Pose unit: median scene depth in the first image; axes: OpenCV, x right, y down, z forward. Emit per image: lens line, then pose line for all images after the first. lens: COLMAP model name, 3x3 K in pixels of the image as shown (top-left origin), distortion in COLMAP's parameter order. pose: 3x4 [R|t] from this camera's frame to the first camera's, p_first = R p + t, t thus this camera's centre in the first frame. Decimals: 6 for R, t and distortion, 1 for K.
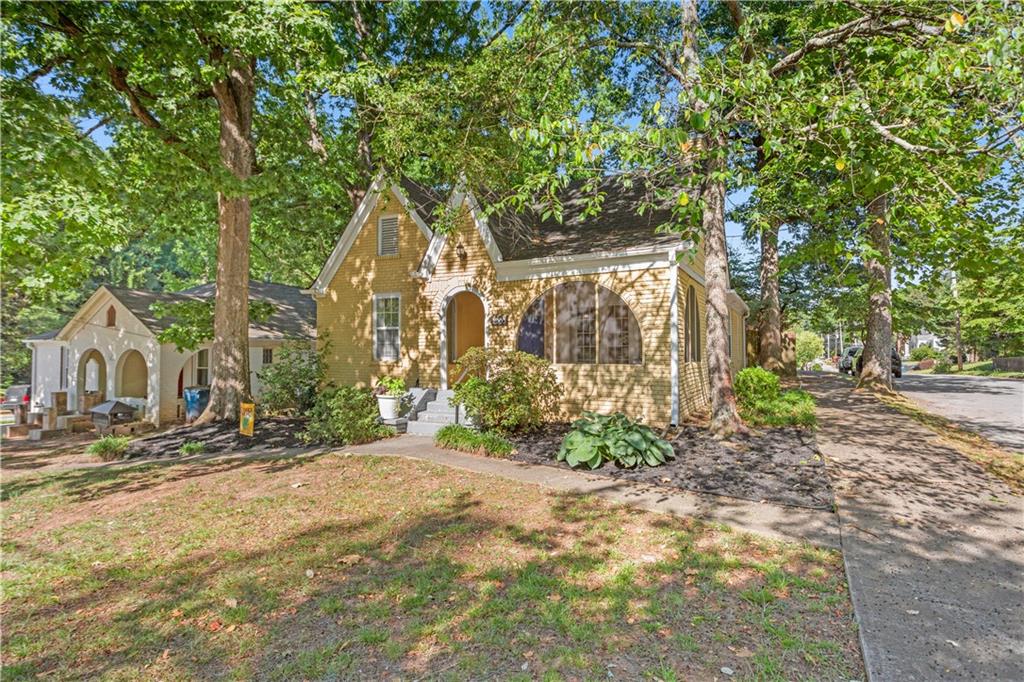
lens RADIAL K [[523.1, 0, 512.0], [0, 523.1, 341.0], [0, 0, 1]] dist [-0.002294, -0.000025]
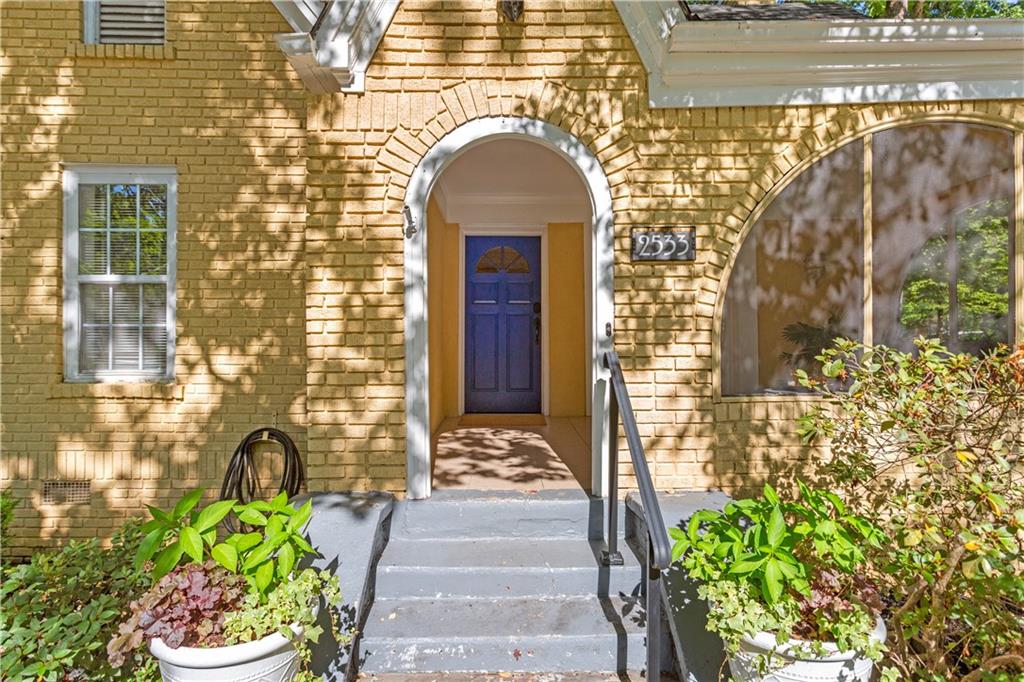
lens RADIAL K [[523.1, 0, 512.0], [0, 523.1, 341.0], [0, 0, 1]] dist [-0.002294, -0.000025]
pose [[0.887519, -0.002814, 0.460762, -0.221544], [-0.001401, 0.999960, 0.008804, 0.010032], [-0.460768, -0.008459, 0.887480, 0.769781]]
